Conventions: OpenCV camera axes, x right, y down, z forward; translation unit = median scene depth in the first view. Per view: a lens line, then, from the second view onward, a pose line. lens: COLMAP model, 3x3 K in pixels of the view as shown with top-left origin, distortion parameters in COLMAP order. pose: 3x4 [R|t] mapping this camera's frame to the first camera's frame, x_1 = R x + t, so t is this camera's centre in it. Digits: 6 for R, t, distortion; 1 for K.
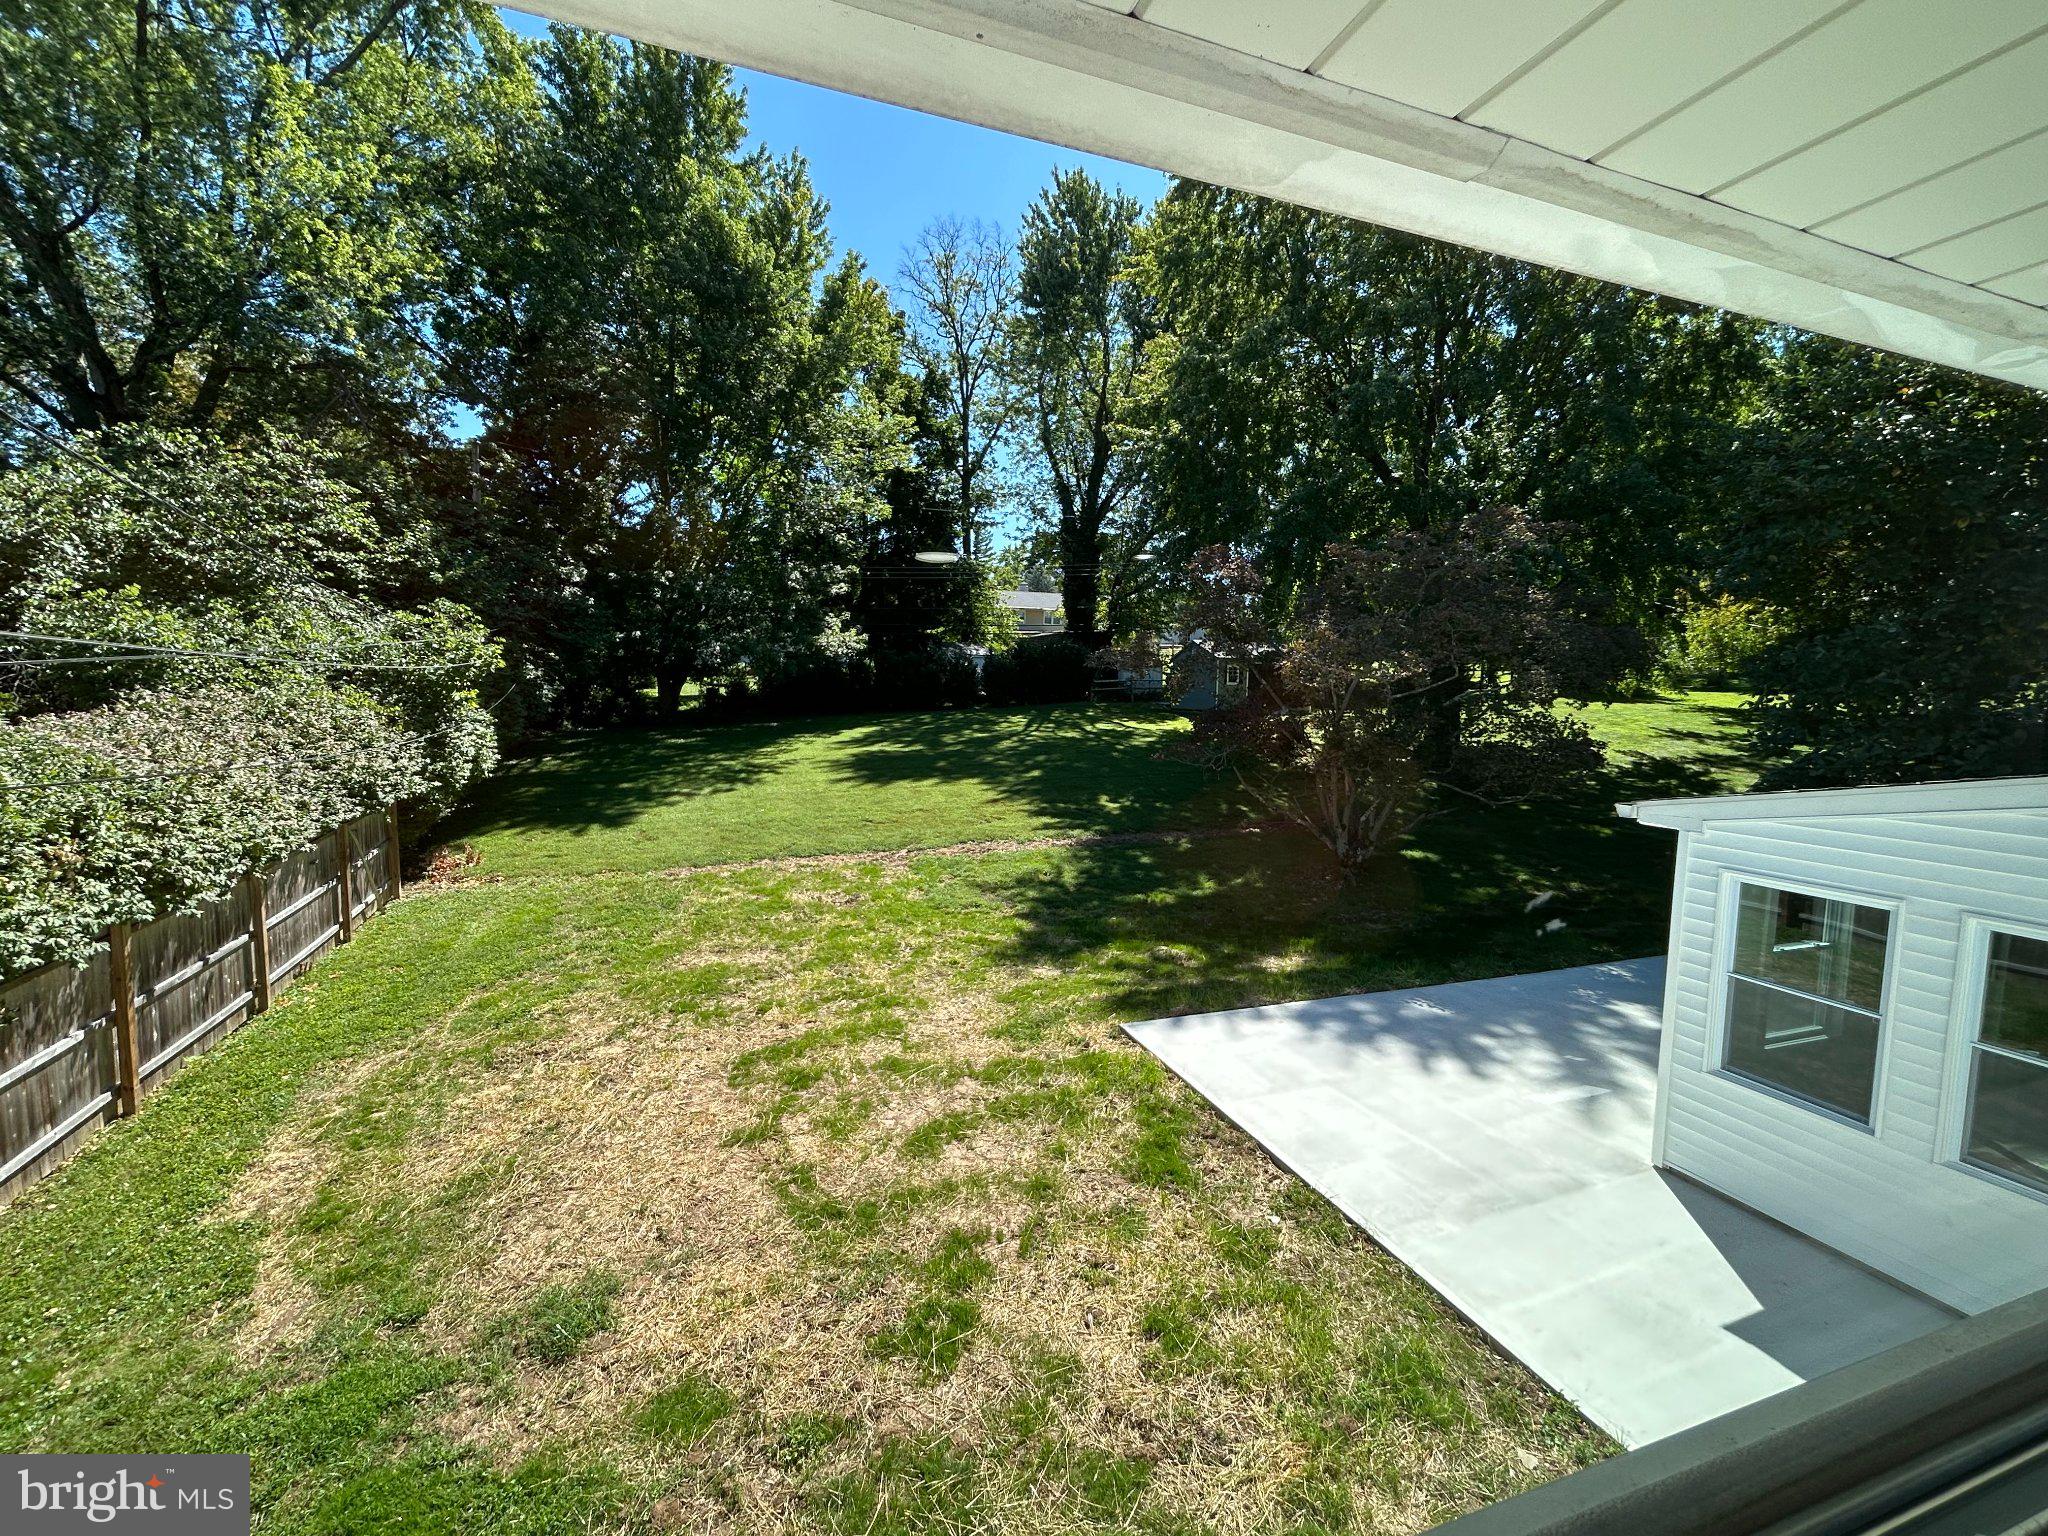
lens RADIAL K [[845.9, 0, 1003.0], [0, 845.9, 767.7], [0, 0, 1]] dist [-0.001342, -0.000418]
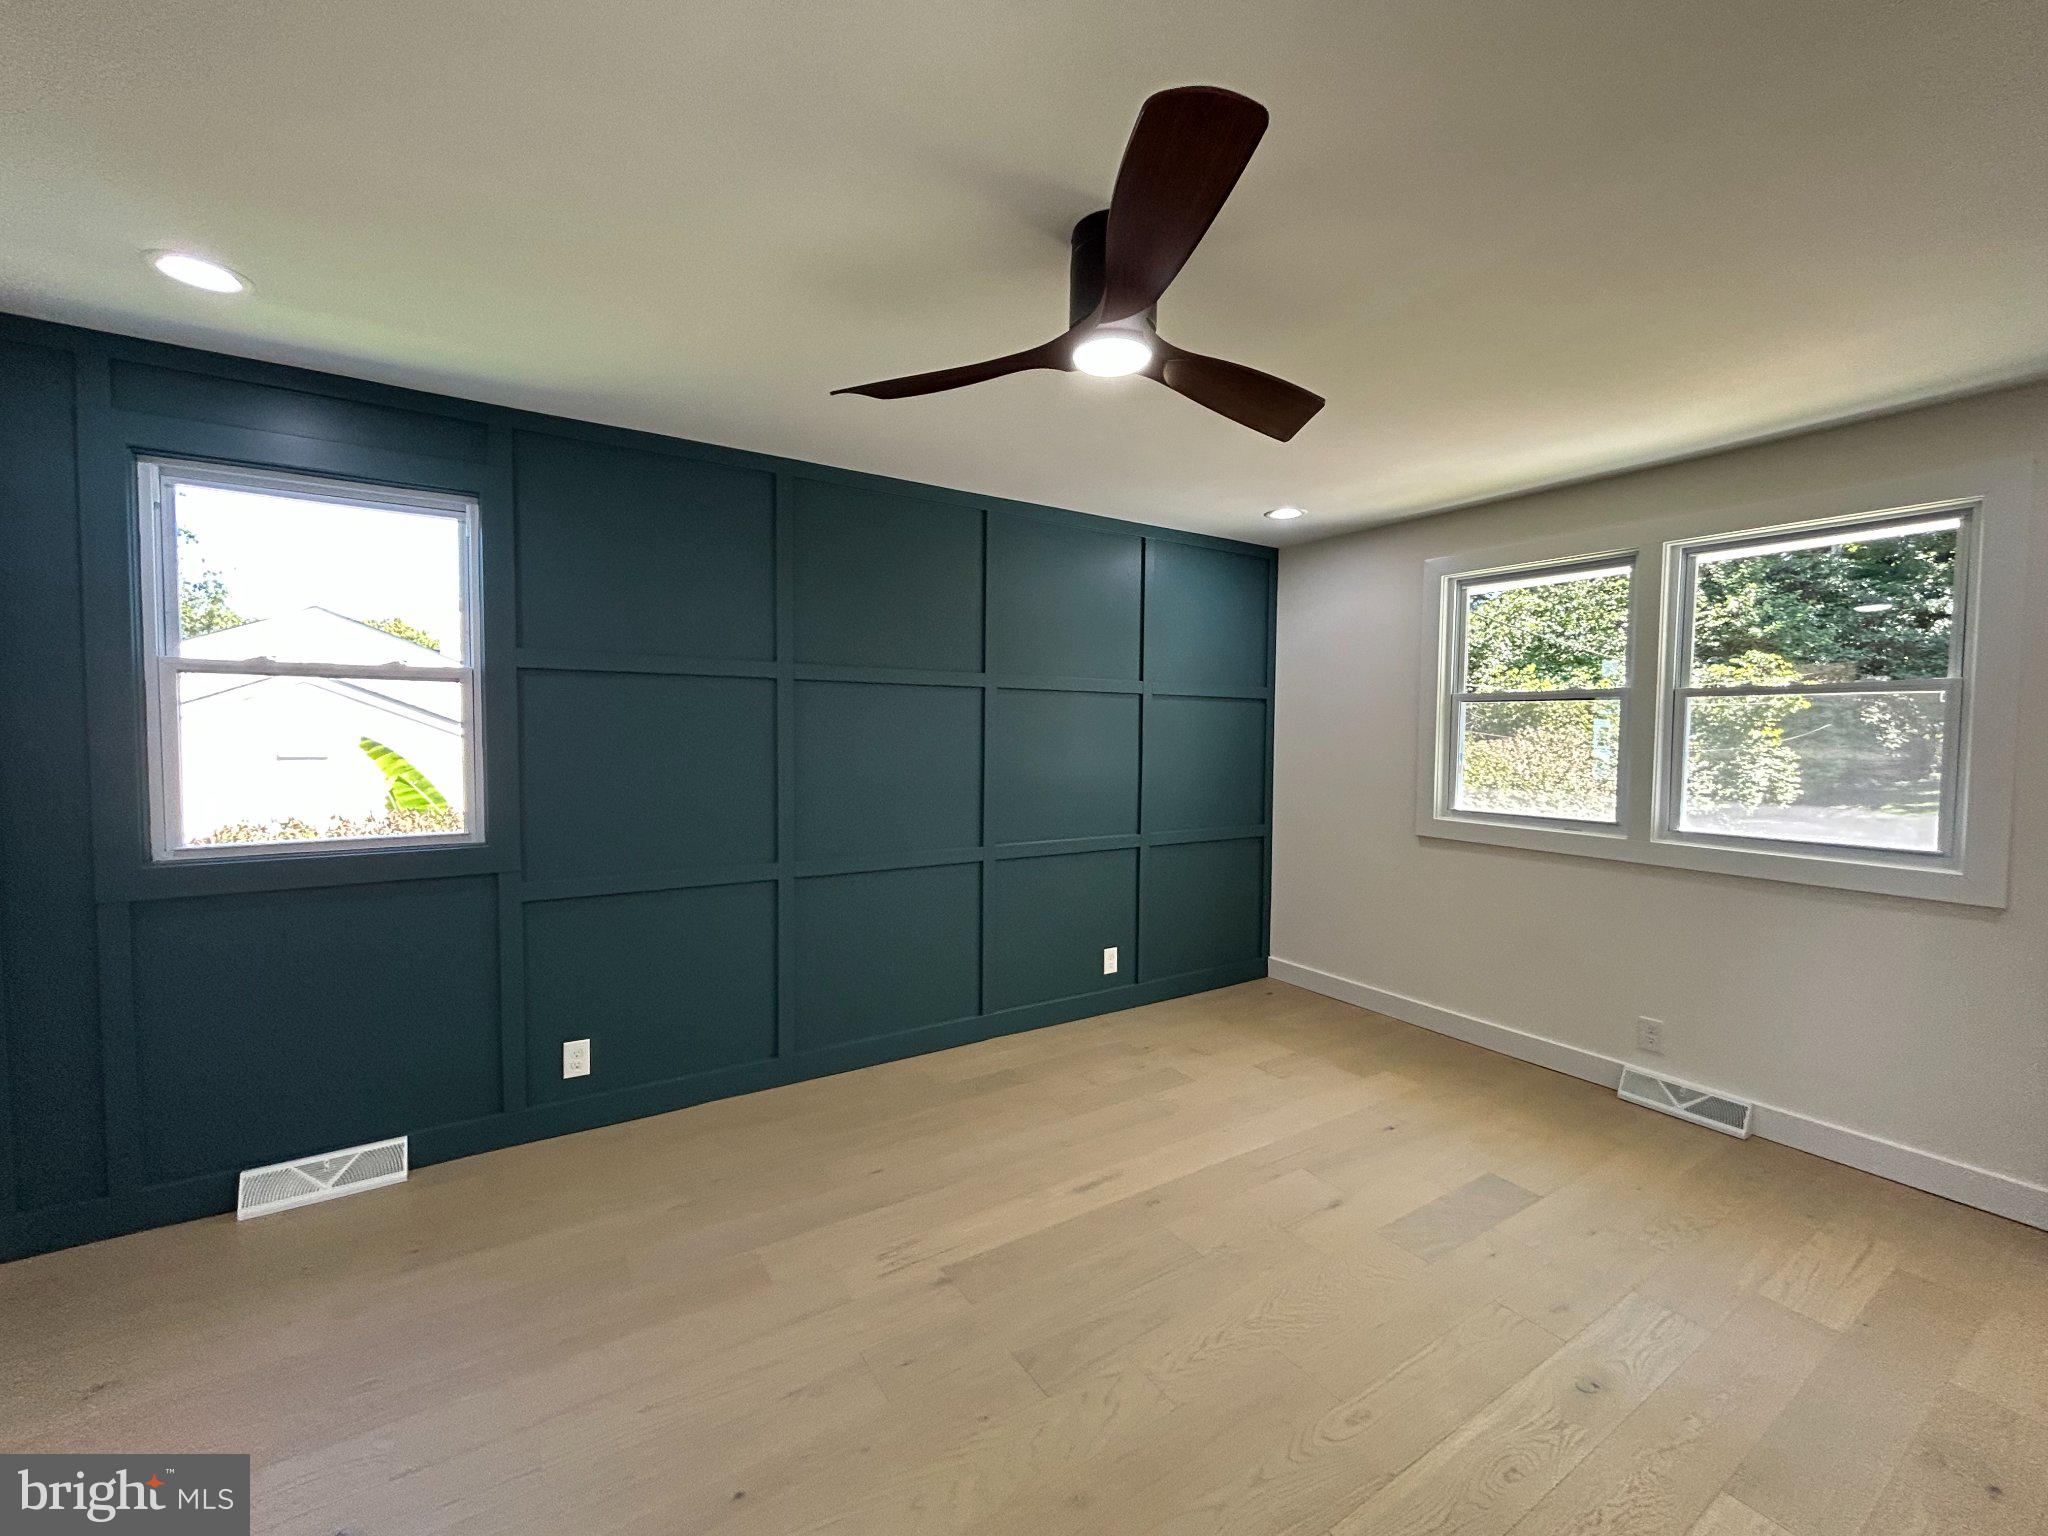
lens RADIAL K [[845.9, 0, 1012.1], [0, 845.9, 767.2], [0, 0, 1]] dist [-0.001342, -0.000418]
pose [[0.212894, 0.023232, -0.976799, 0.294292], [-0.093382, 0.995625, 0.003327, 0.056557], [0.972603, 0.090507, 0.214132, -0.253583]]
